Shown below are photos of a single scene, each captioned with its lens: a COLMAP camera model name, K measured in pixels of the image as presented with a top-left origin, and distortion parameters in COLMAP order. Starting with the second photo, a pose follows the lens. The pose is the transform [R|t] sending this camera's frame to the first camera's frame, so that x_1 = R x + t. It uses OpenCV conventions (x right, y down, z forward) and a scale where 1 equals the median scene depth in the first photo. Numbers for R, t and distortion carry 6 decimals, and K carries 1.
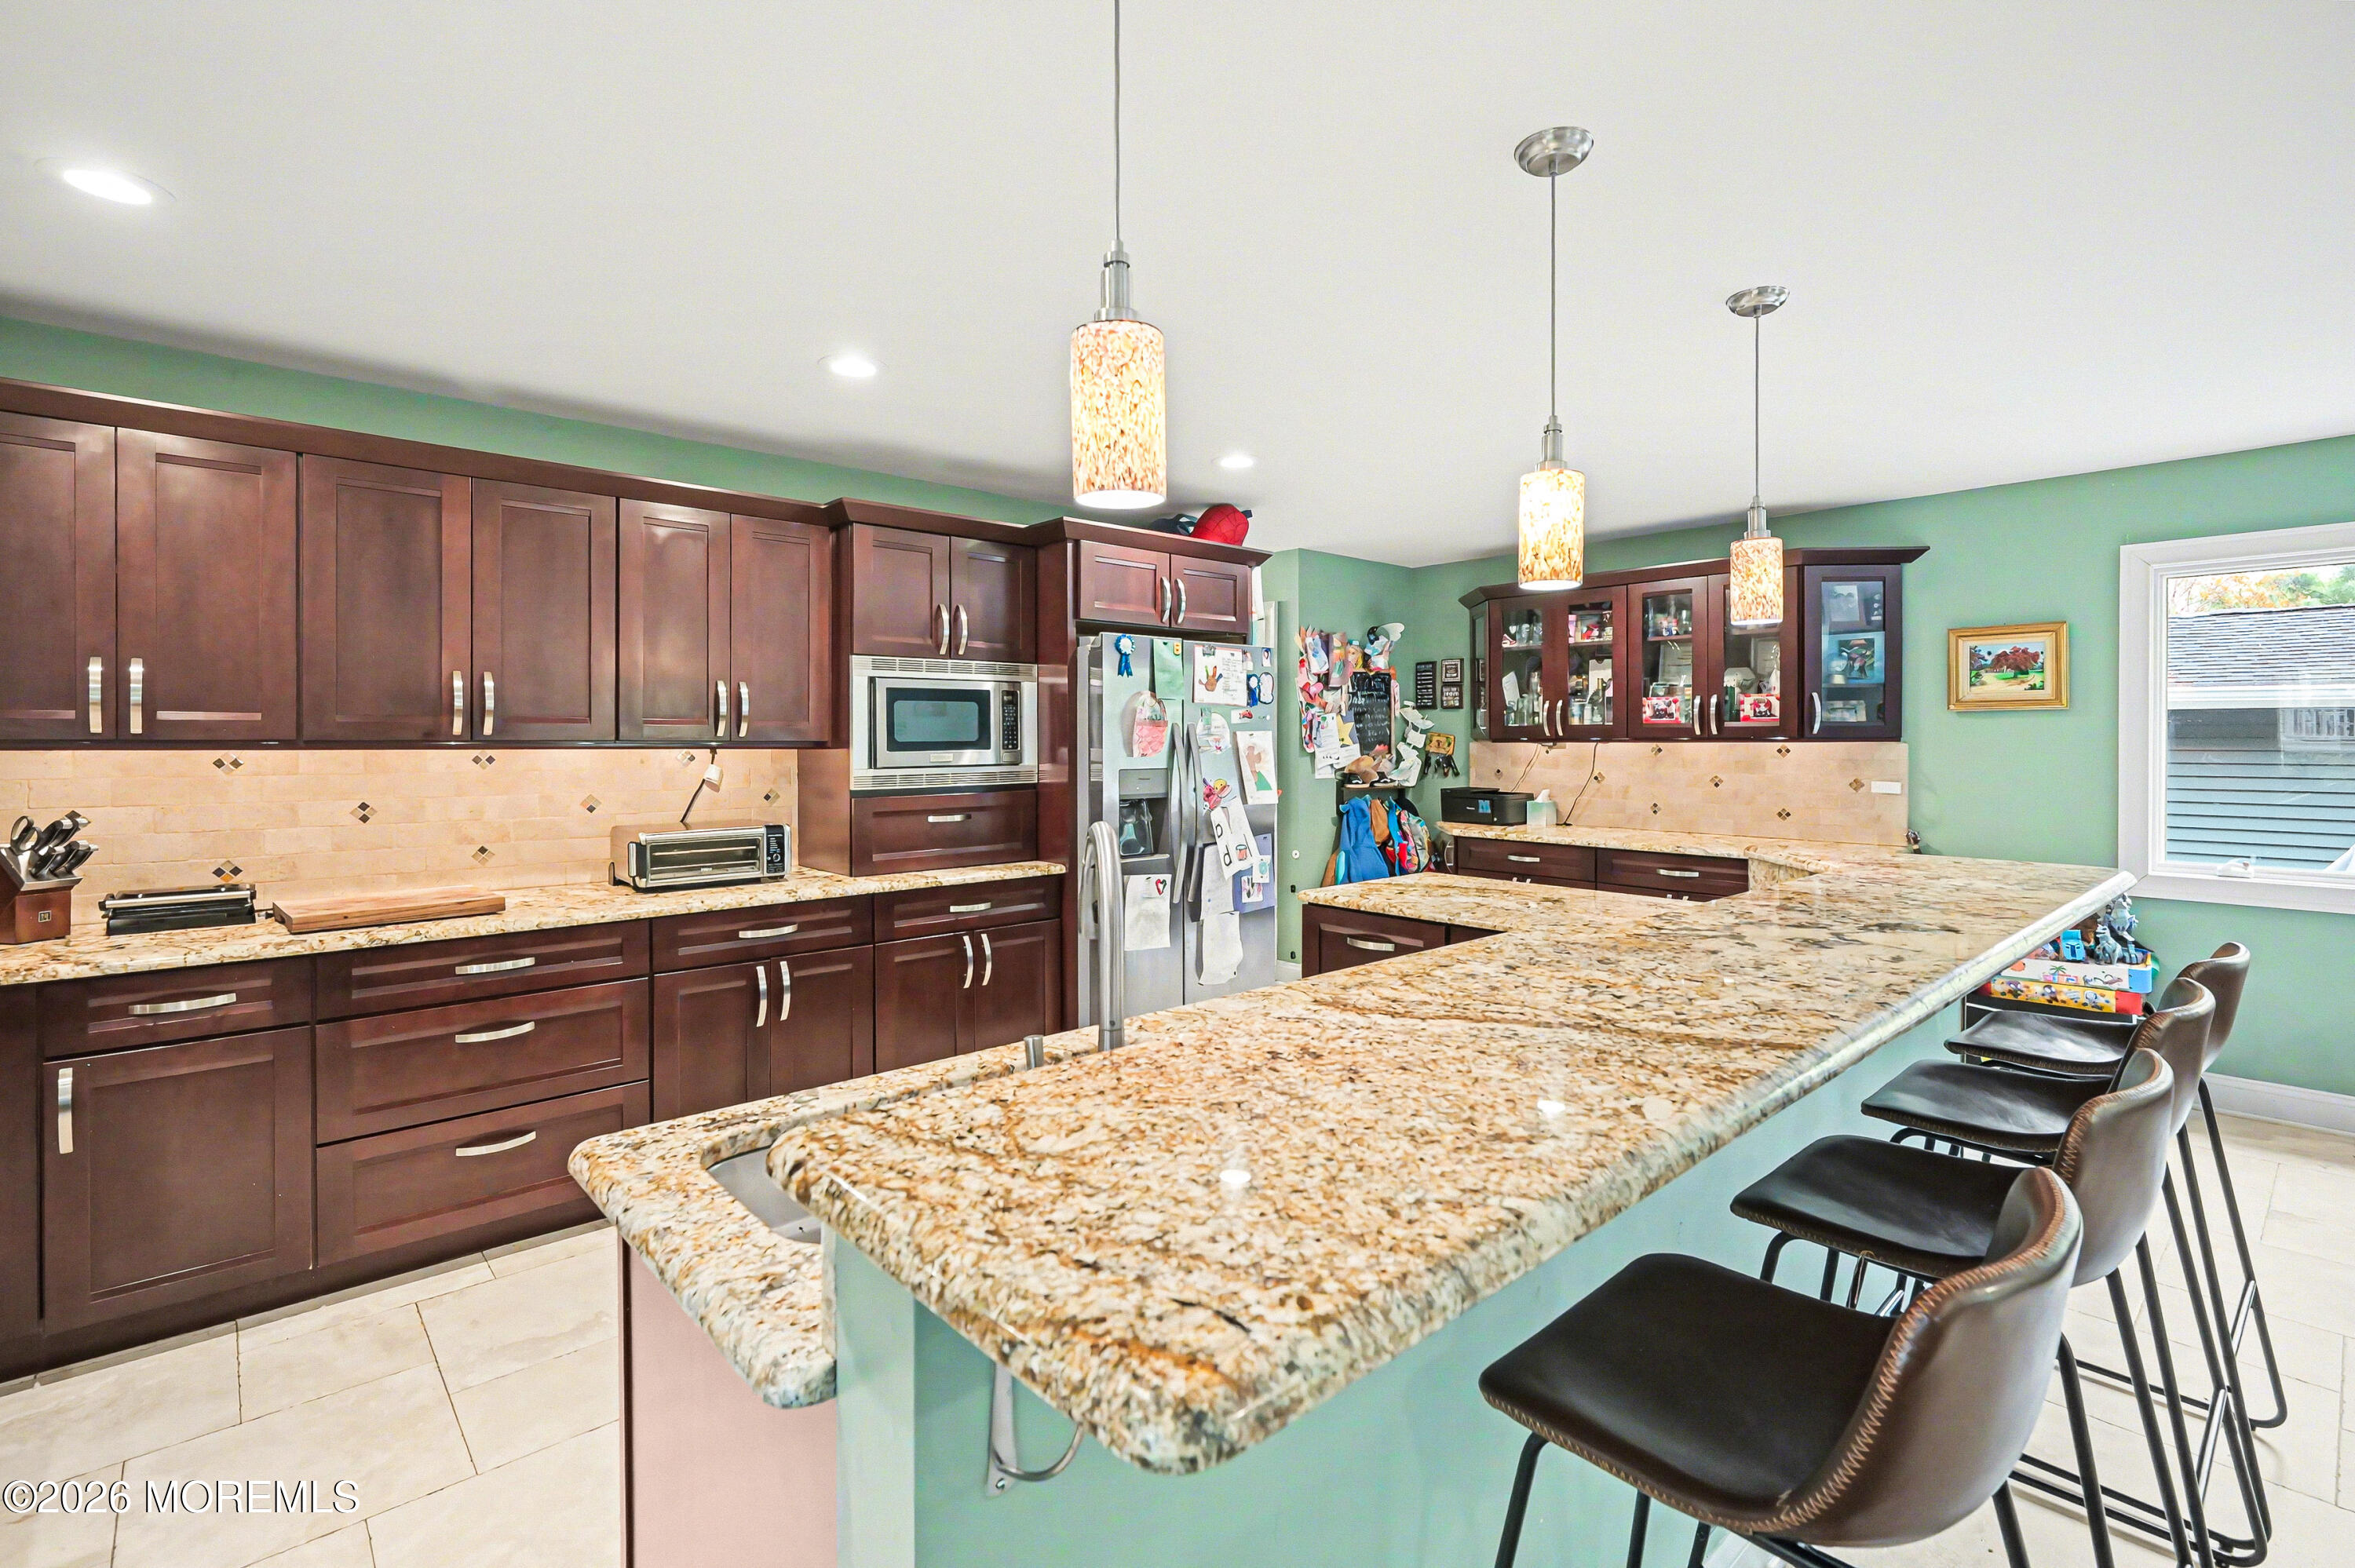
lens RADIAL K [[1049.8, 0, 1173.7], [0, 1049.8, 736.5], [0, 0, 1]] dist [-0.001009, -0.000037]
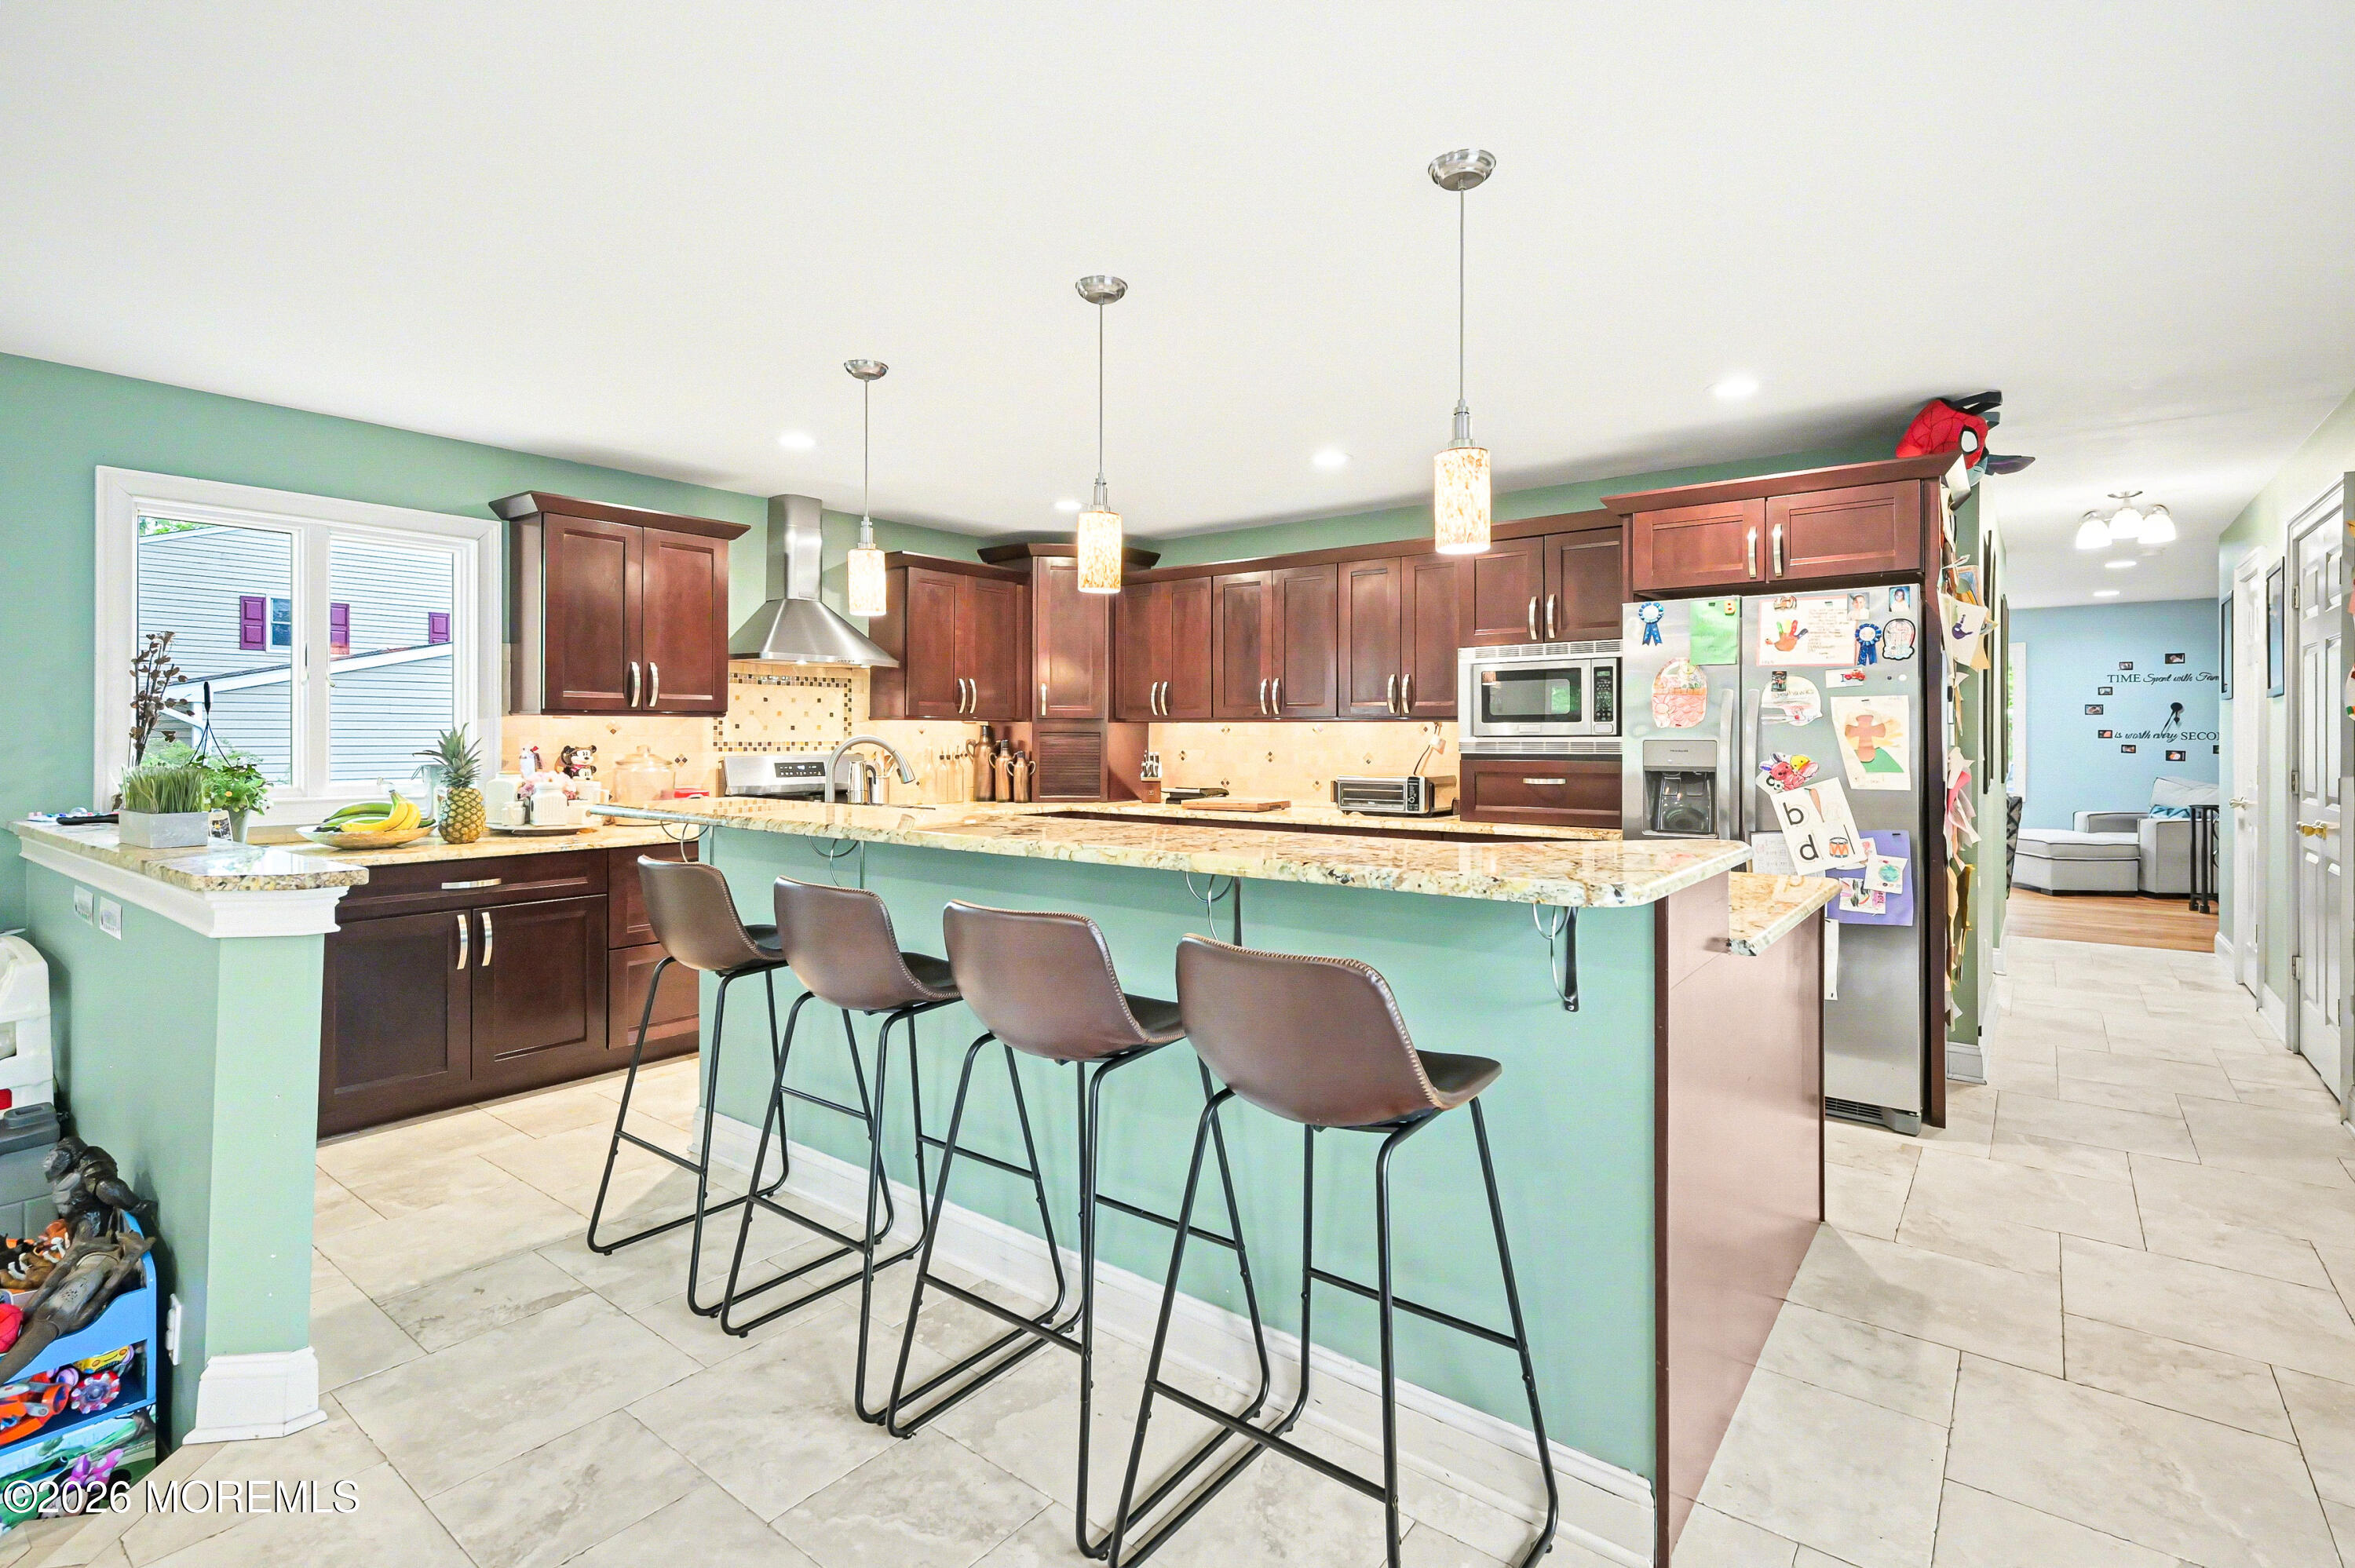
lens RADIAL K [[1113.7, 0, 1167.7], [0, 1113.7, 727.8], [0, 0, 1]] dist [-0.001252, -0.000214]
pose [[0.169766, -0.006748, -0.985461, 0.811547], [0.000829, 0.999977, -0.006705, 0.023854], [0.985484, 0.000321, 0.169767, 0.343287]]
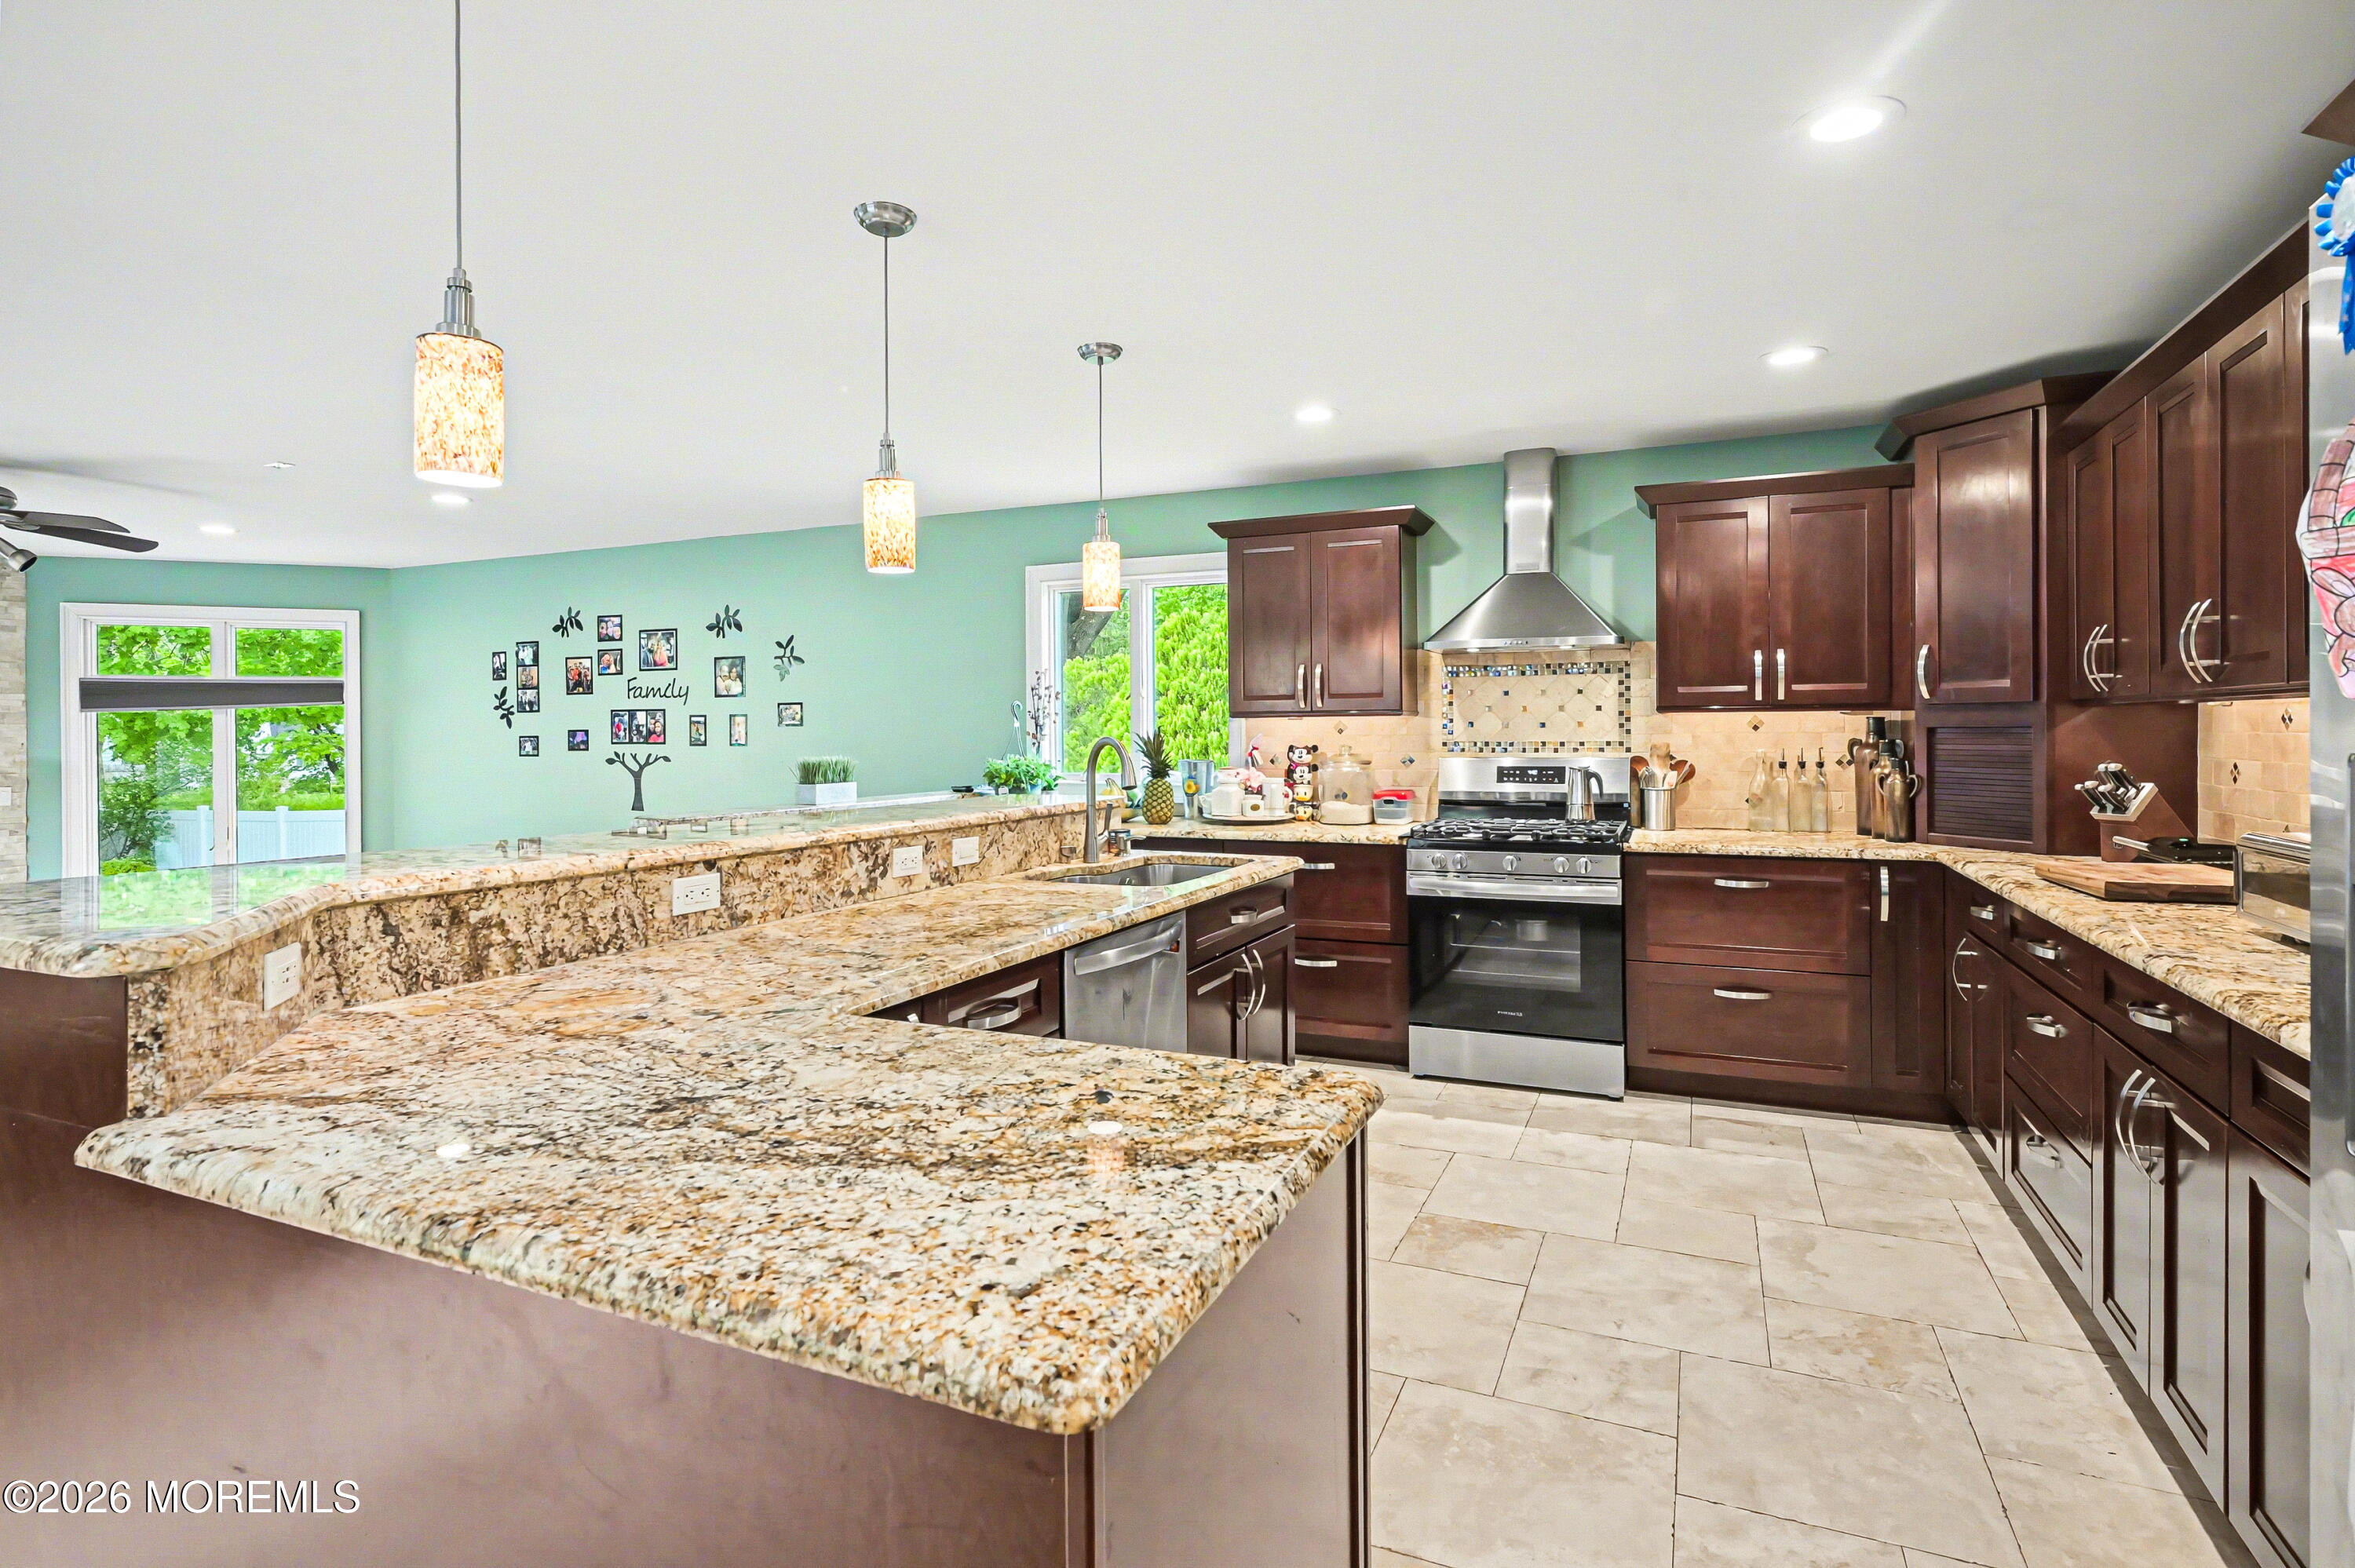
lens RADIAL K [[1158.8, 0, 1178.2], [0, 1158.8, 757.3], [0, 0, 1]] dist [0.001881, 0.000186]
pose [[-0.912352, 0.012121, -0.409228, 0.268569], [0.005525, 0.999835, 0.017298, 0.024760], [0.409370, 0.013521, -0.912268, 1.014193]]
